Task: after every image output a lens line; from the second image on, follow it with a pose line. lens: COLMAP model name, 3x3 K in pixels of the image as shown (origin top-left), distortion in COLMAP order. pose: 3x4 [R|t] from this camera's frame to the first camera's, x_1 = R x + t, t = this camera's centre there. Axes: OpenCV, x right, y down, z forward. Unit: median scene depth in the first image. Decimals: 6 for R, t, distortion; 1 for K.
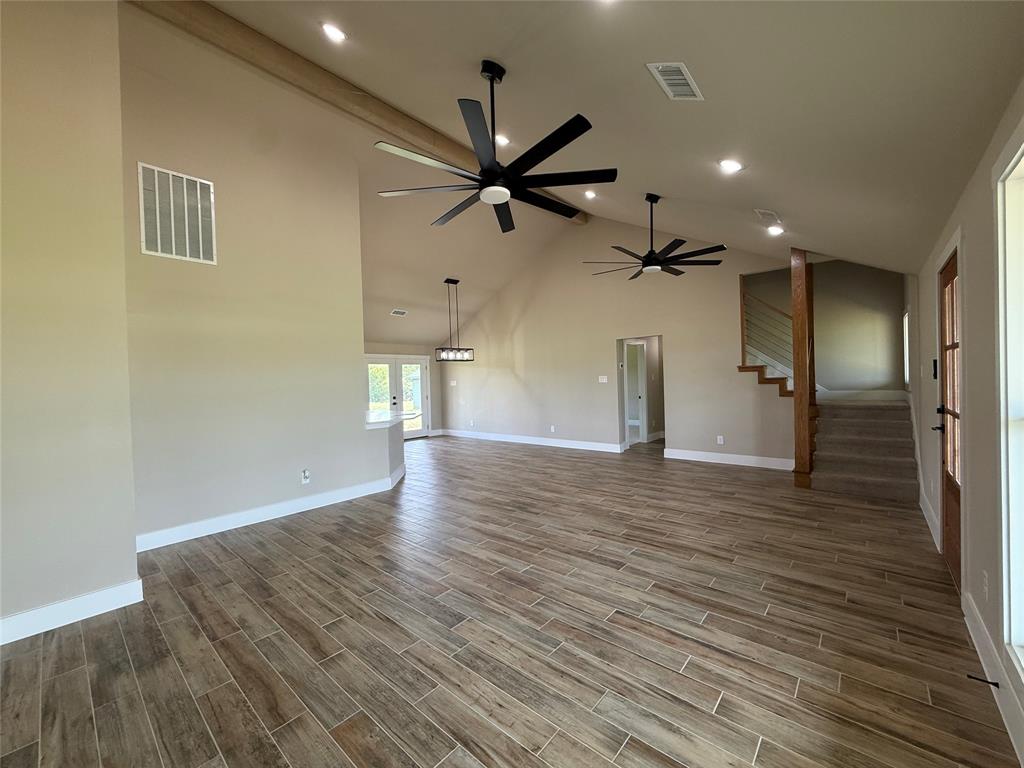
lens RADIAL K [[408.2, 0, 510.2], [0, 408.2, 384.3], [0, 0, 1]] dist [-0.000170, -0.000088]
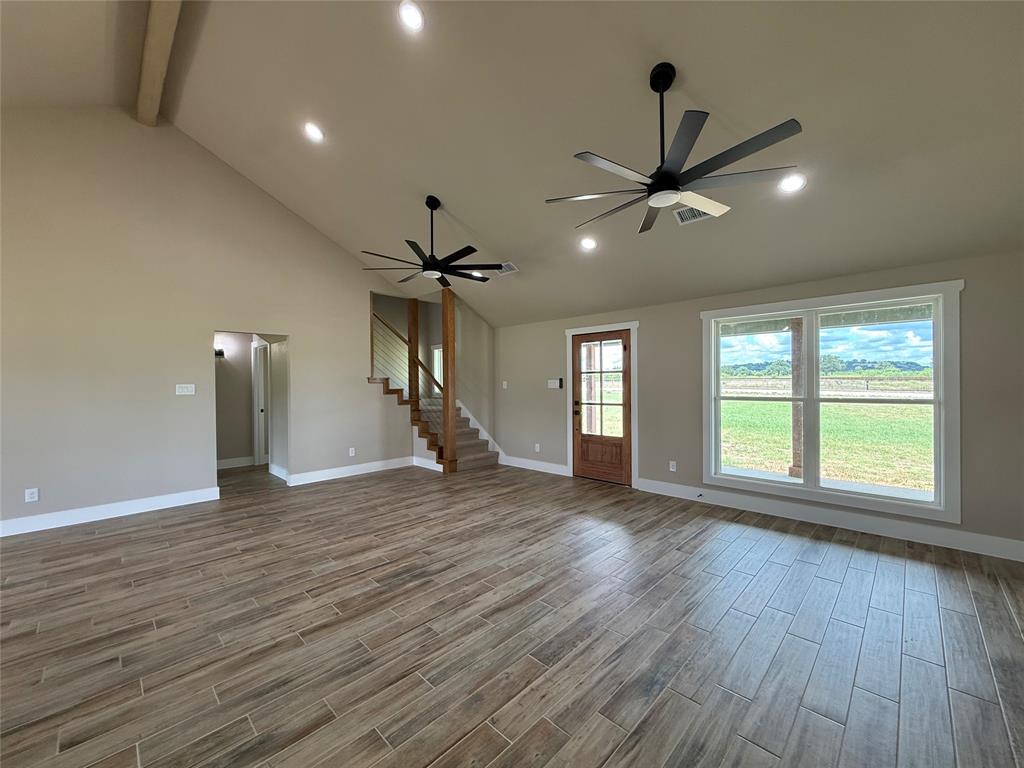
lens RADIAL K [[408.2, 0, 510.2], [0, 408.2, 384.3], [0, 0, 1]] dist [-0.000170, -0.000088]
pose [[0.057874, 0.025206, 0.998006, -0.672581], [0.019836, 0.999455, -0.026393, 0.011160], [-0.998127, 0.021324, 0.057342, 0.848183]]
